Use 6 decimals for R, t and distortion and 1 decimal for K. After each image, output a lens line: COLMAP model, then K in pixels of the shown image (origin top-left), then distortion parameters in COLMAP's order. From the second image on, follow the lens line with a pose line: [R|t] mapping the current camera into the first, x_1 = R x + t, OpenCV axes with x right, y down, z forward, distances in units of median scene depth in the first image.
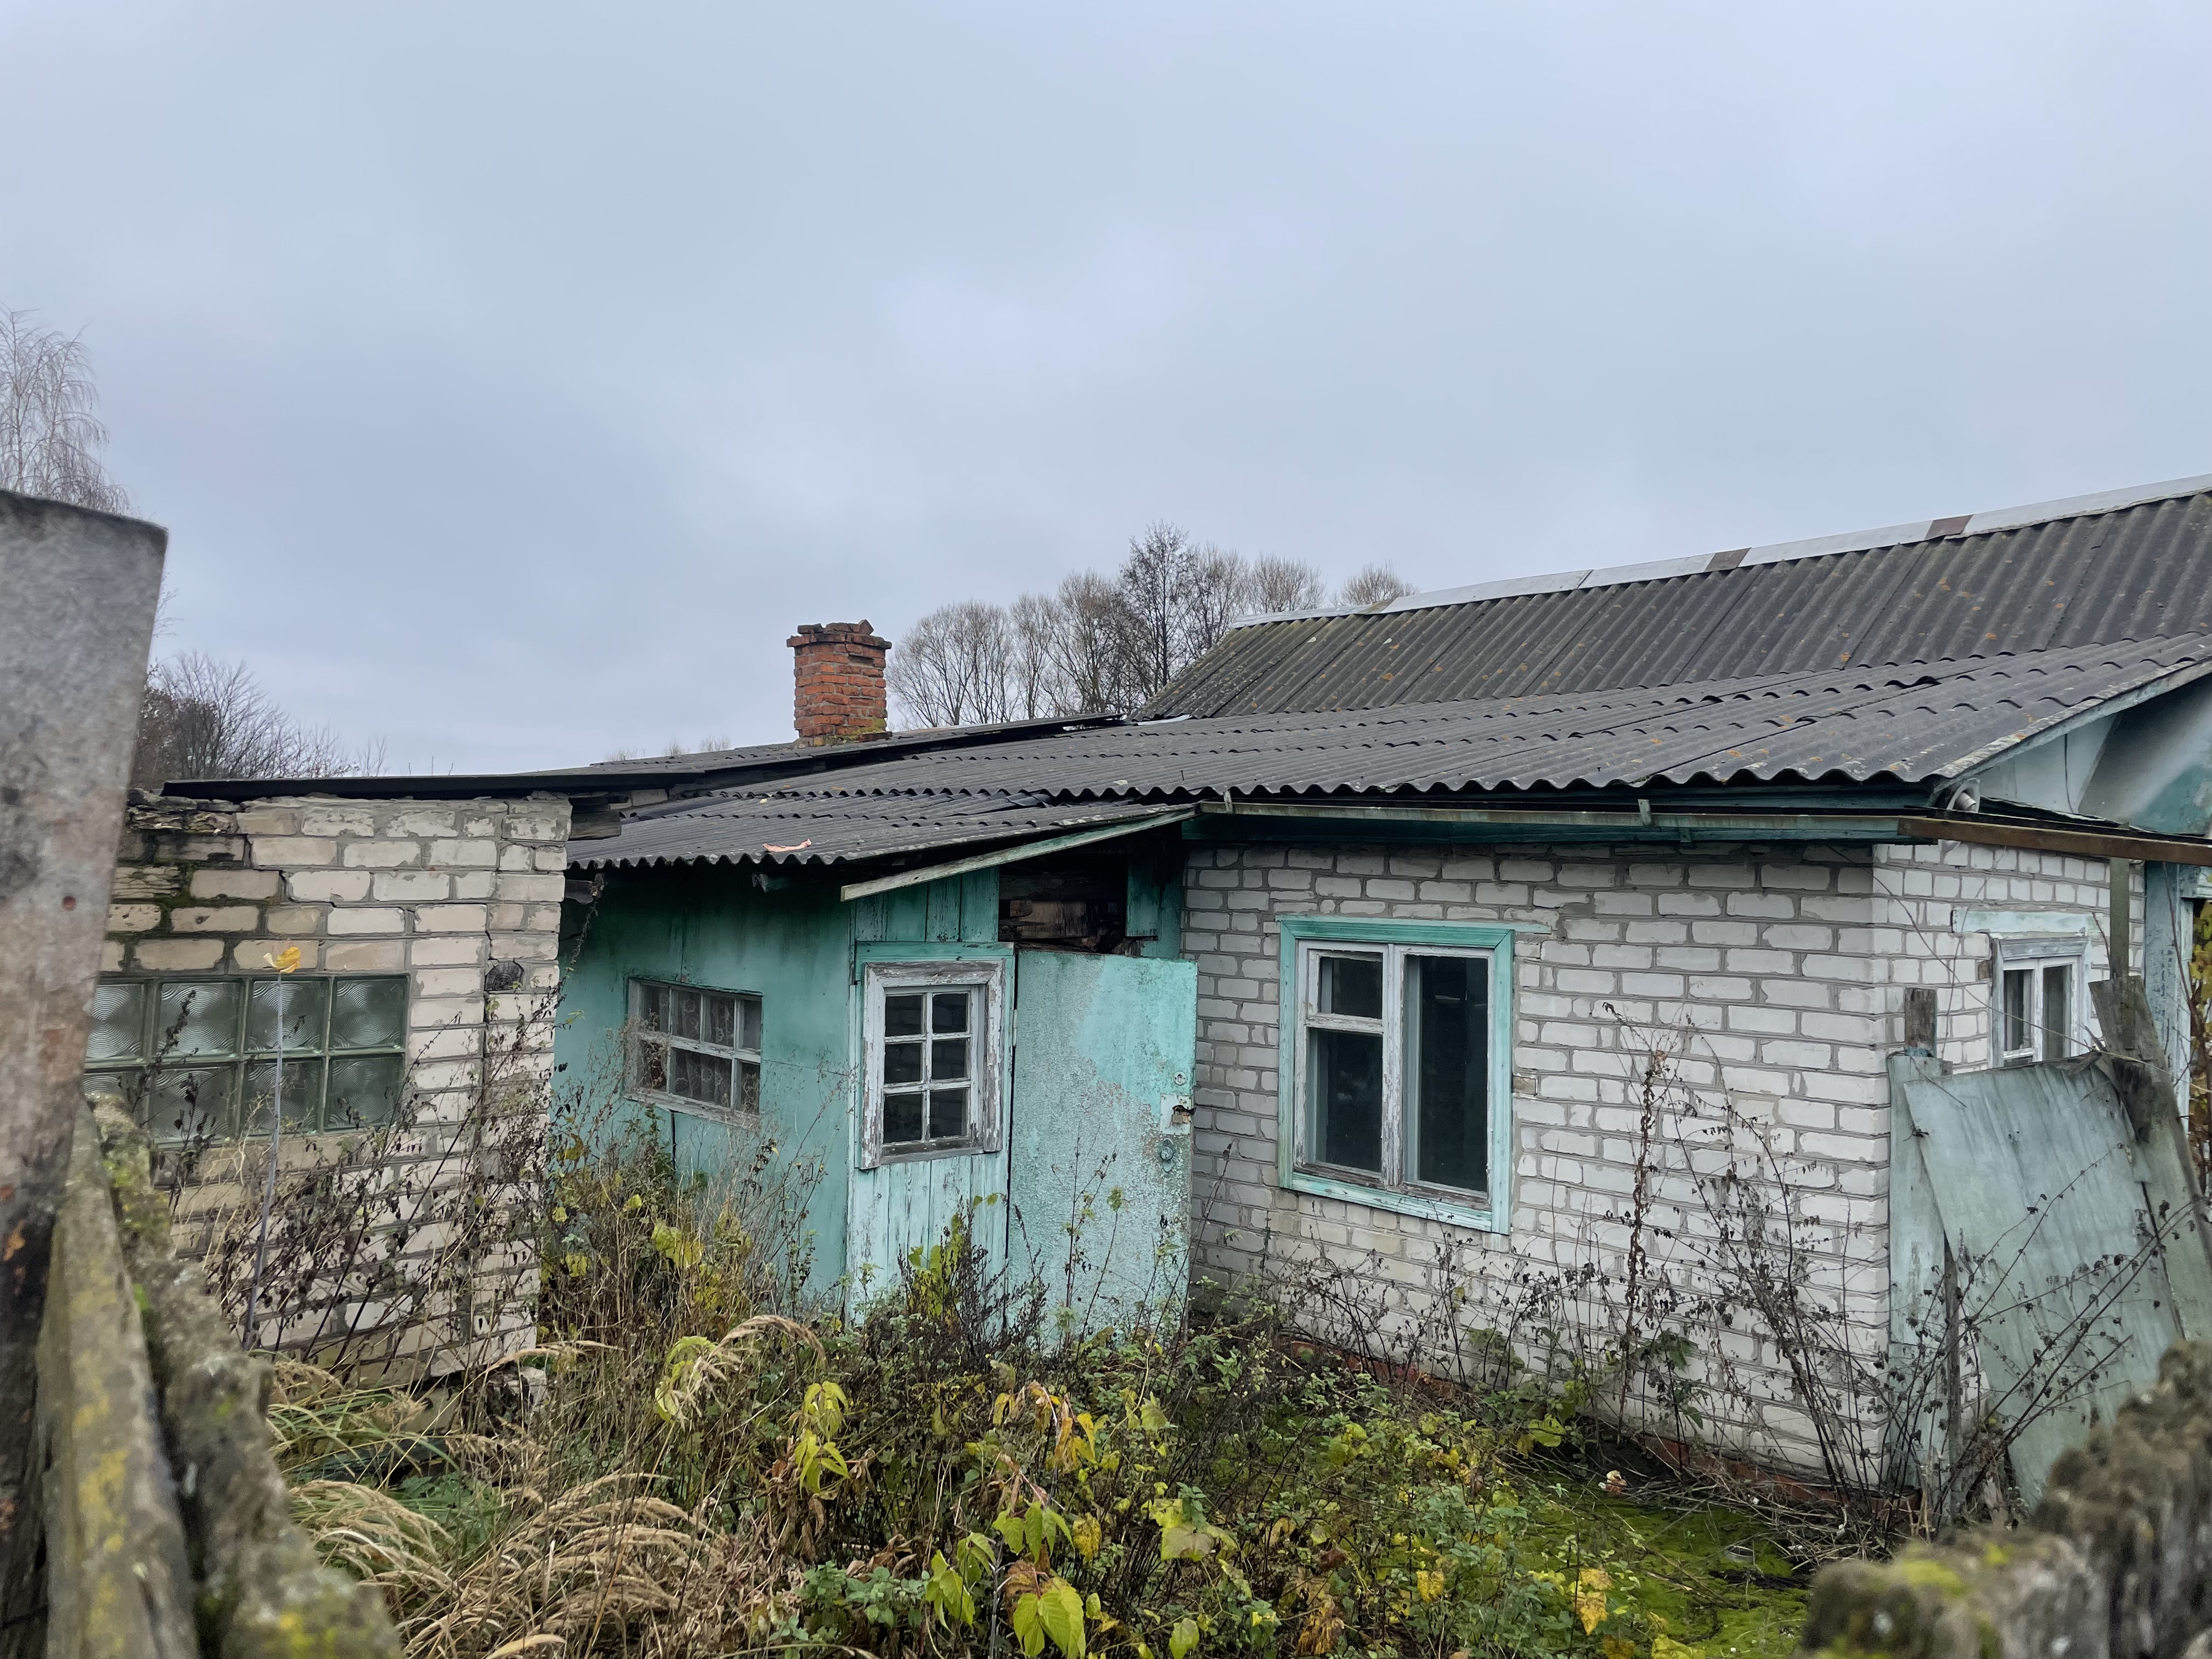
lens RADIAL K [[1670.7, 0, 1106.0], [0, 1670.7, 829.5], [0, 0, 1]] dist [0.109568, -0.132265]
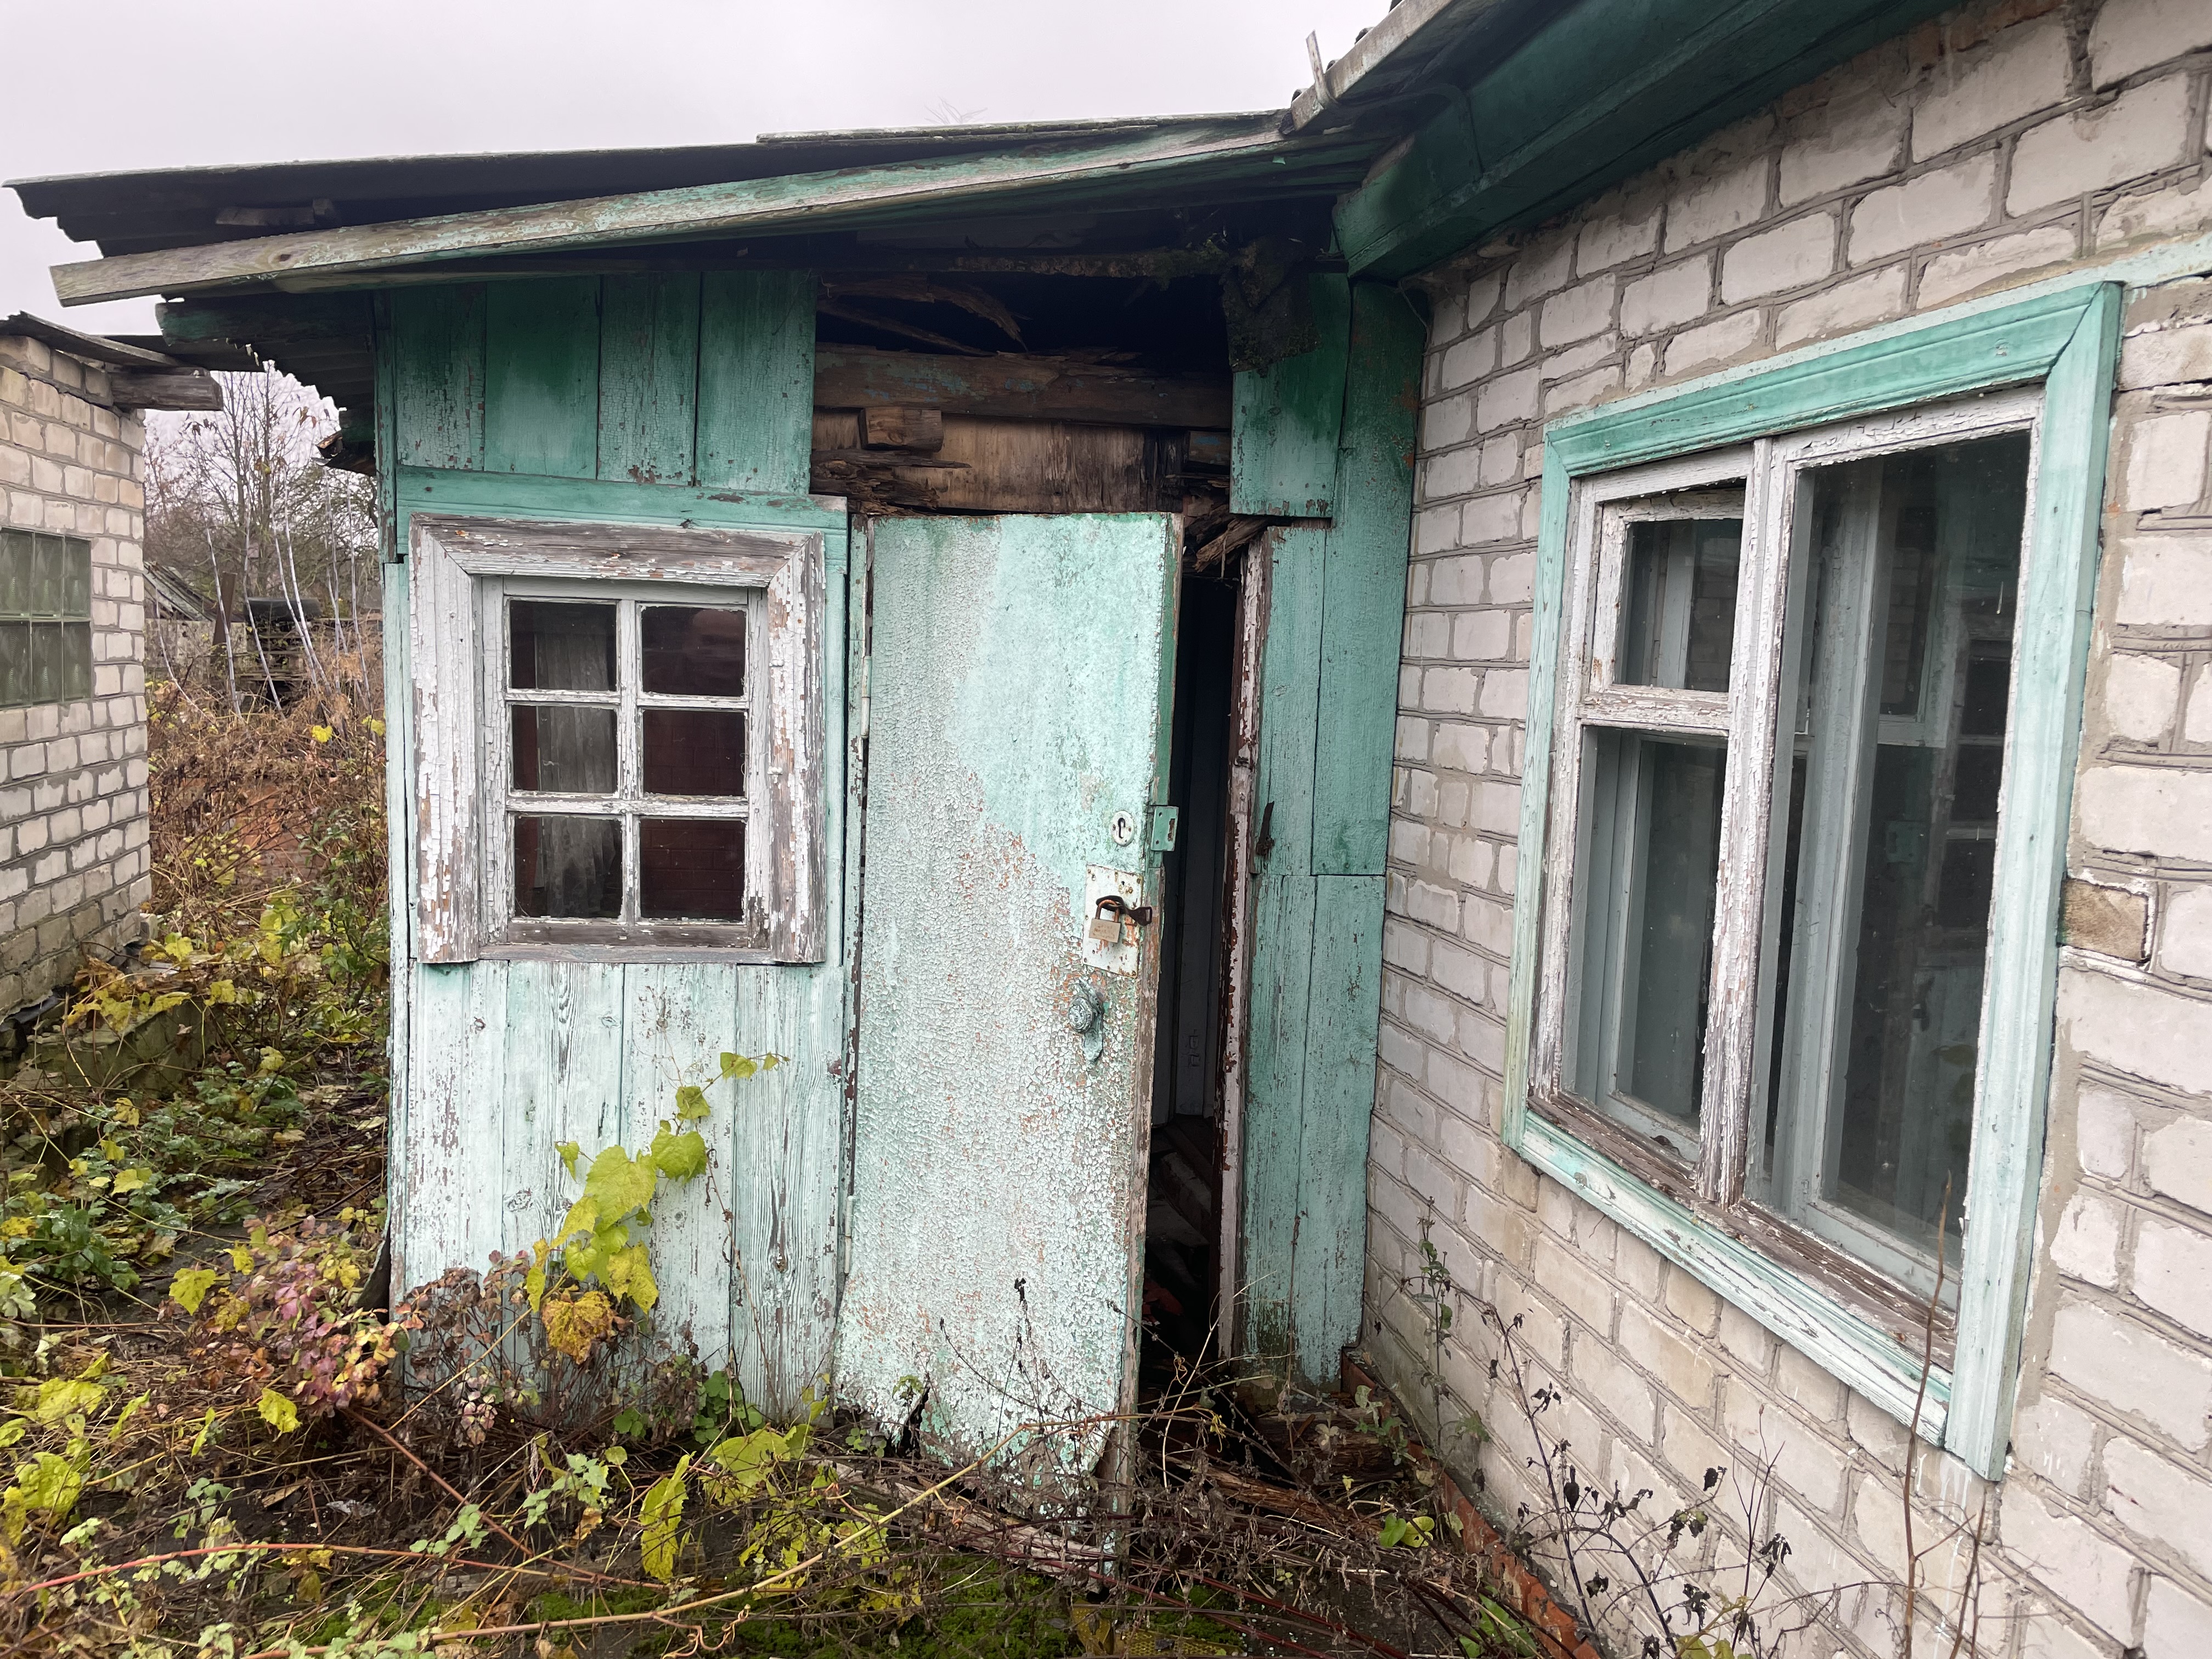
lens RADIAL K [[1670.7, 0, 1106.0], [0, 1670.7, 829.5], [0, 0, 1]] dist [0.109568, -0.132265]
pose [[0.819954, 0.063370, -0.568911, 0.258635], [-0.001746, 0.994126, 0.108217, 0.107906], [0.572427, -0.087740, 0.815248, 0.688166]]
